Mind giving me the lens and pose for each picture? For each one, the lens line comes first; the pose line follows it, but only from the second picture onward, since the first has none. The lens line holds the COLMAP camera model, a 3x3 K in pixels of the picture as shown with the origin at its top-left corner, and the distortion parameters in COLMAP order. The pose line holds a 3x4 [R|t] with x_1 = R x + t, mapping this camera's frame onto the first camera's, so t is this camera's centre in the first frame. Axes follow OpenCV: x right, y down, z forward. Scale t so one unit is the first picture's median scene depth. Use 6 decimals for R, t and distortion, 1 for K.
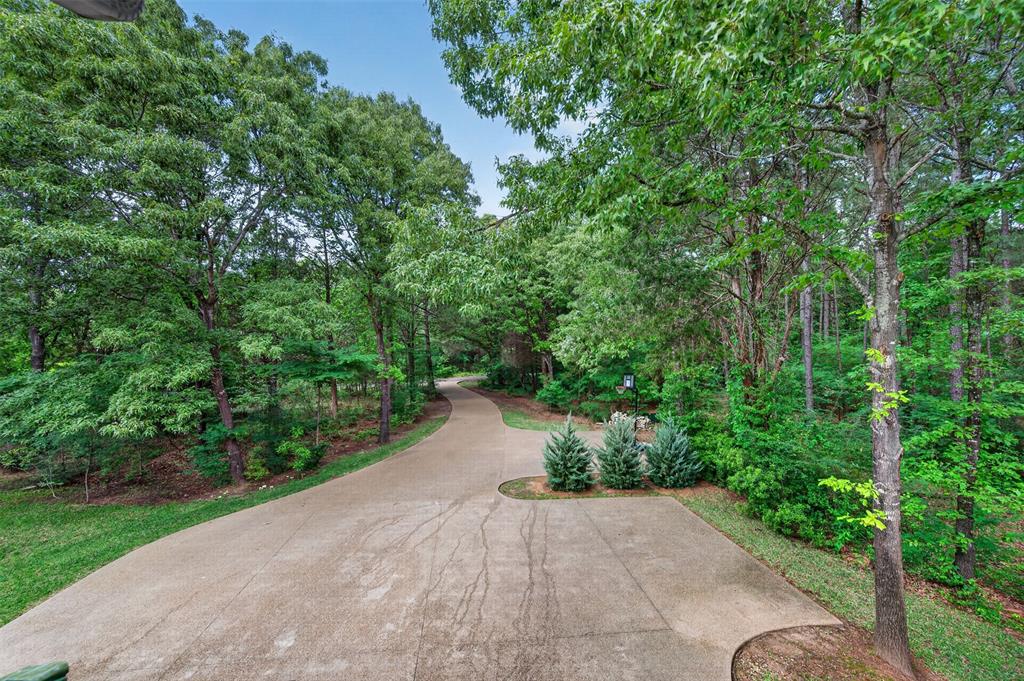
lens RADIAL K [[410.2, 0, 510.4], [0, 410.2, 339.5], [0, 0, 1]] dist [-0.001693, 0.000104]
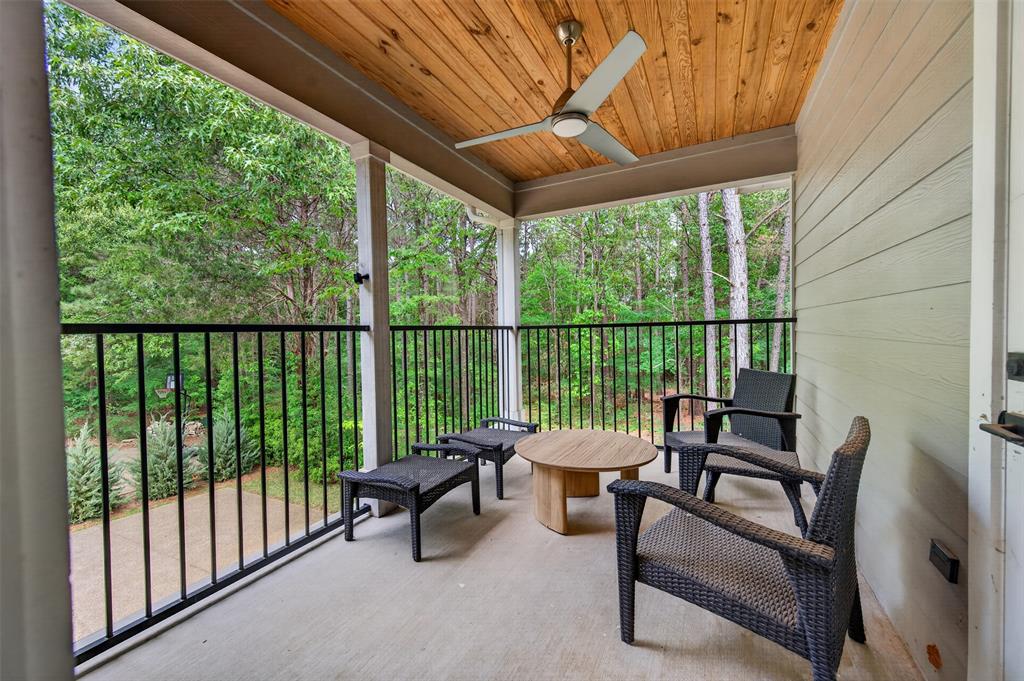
lens RADIAL K [[410.2, 0, 510.4], [0, 410.2, 340.1], [0, 0, 1]] dist [-0.001693, 0.000104]
pose [[0.560494, 0.001293, 0.828157, -0.058902], [-0.001347, 0.999999, -0.000650, 0.013007], [-0.828157, -0.000751, 0.560495, -0.157268]]
